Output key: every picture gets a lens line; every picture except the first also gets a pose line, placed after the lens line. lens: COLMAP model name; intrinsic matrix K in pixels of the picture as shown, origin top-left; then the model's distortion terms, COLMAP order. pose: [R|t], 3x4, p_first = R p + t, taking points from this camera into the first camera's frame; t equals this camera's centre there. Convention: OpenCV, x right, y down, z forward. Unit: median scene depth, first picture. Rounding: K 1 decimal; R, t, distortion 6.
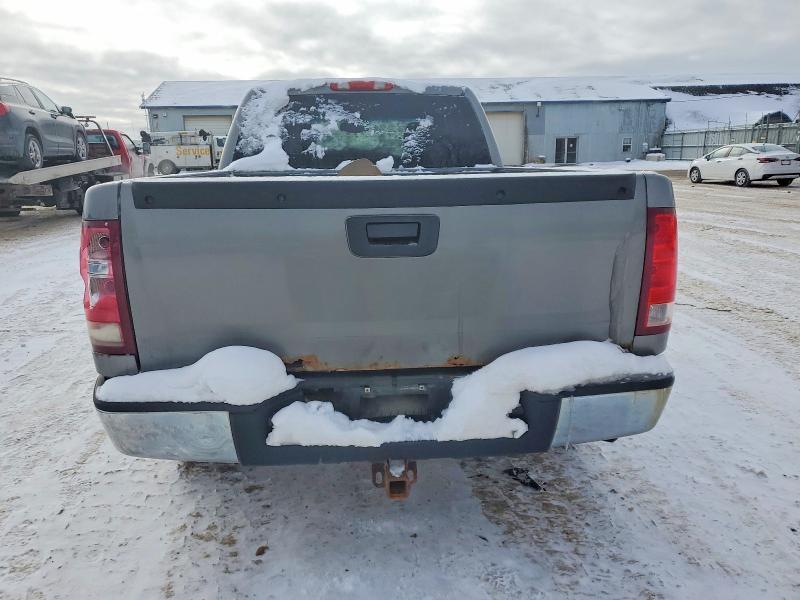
lens RADIAL K [[671.9, 0, 400.0], [0, 671.9, 300.0], [0, 0, 1]] dist [-0.002279, -0.004162]
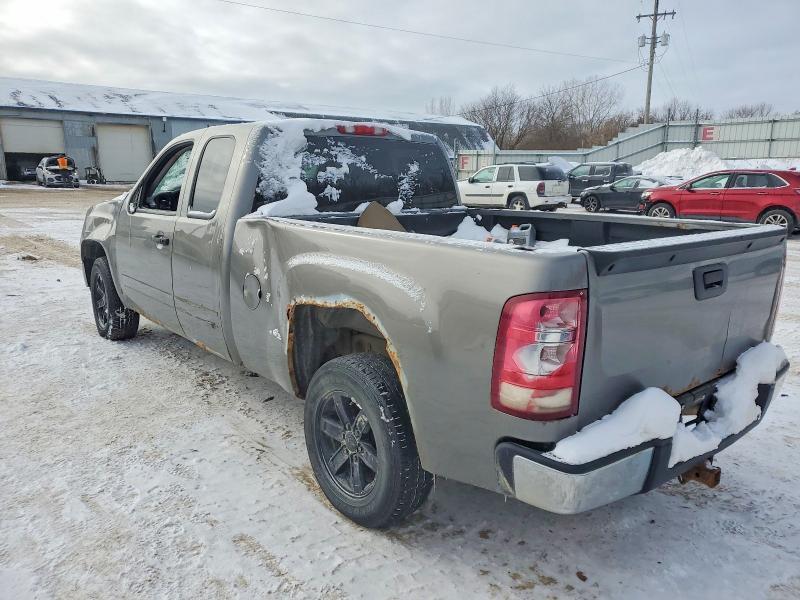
lens RADIAL K [[694.8, 0, 345.4], [0, 694.8, 295.0], [0, 0, 1]] dist [0.074530, -0.002021]
pose [[0.772784, -0.094327, 0.627620, -0.761826], [0.107689, 0.994043, 0.016802, -0.090705], [-0.625466, 0.054604, 0.778338, 0.206753]]
